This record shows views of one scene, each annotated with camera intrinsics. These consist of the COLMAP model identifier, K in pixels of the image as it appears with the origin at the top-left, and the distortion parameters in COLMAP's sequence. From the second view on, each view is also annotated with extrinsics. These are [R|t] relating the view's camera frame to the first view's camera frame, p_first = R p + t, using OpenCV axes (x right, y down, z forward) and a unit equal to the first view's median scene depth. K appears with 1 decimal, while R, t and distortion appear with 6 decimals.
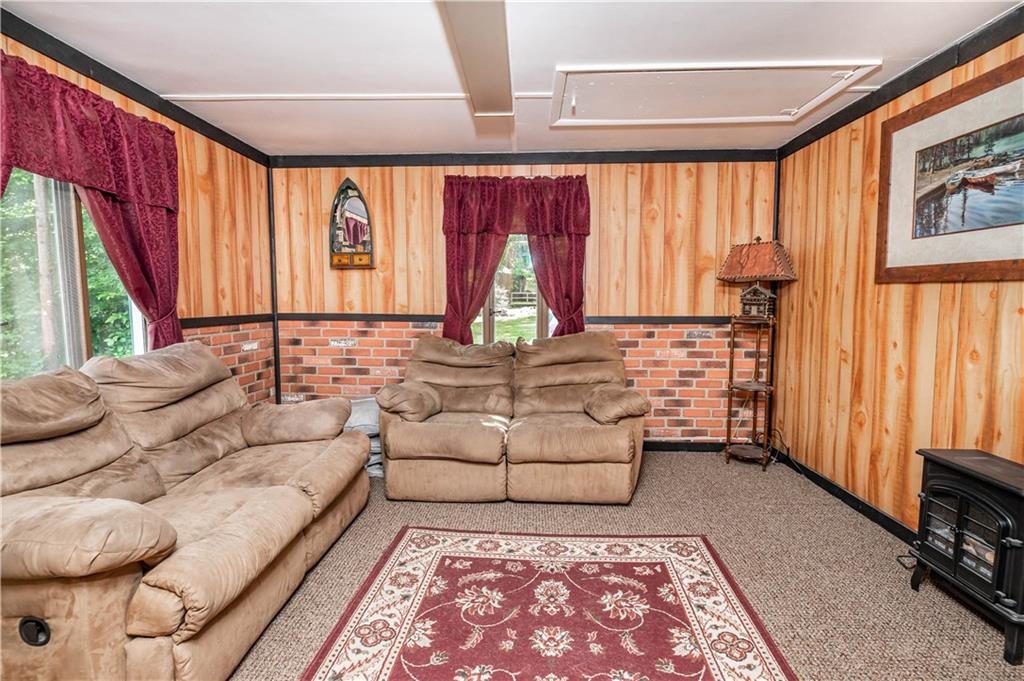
lens RADIAL K [[495.1, 0, 513.2], [0, 495.1, 340.0], [0, 0, 1]] dist [0.001767, -0.001105]
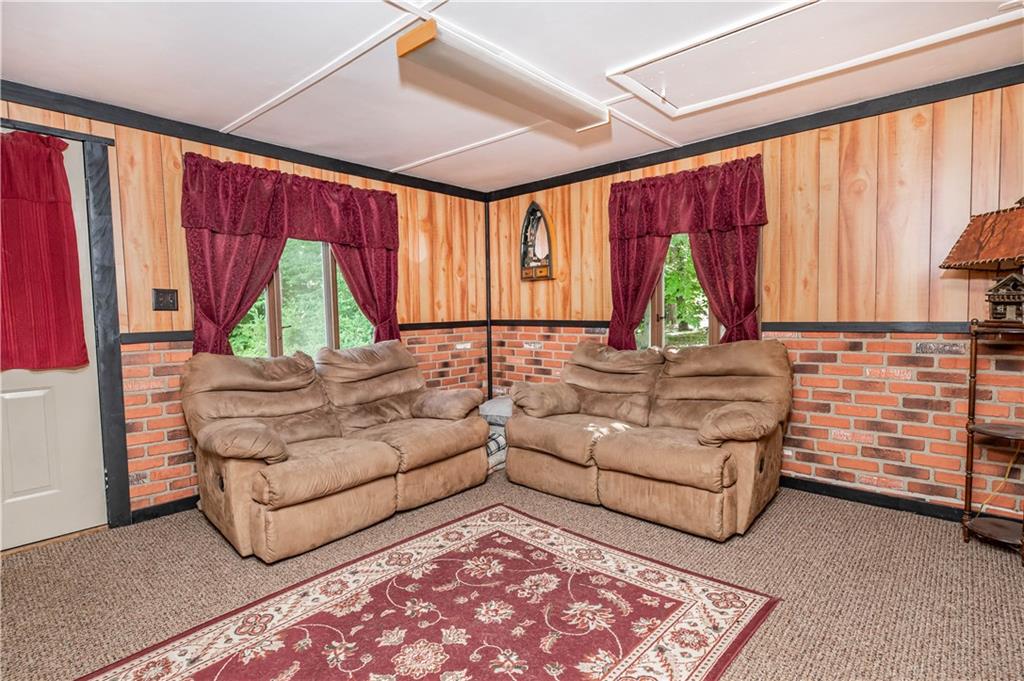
lens RADIAL K [[523.4, 0, 507.8], [0, 523.4, 340.1], [0, 0, 1]] dist [0.002781, -0.001854]
pose [[0.756983, 0.021627, -0.653076, 0.435527], [-0.031055, 0.999513, -0.002896, -0.001796], [0.652696, 0.022473, 0.757286, 0.055679]]
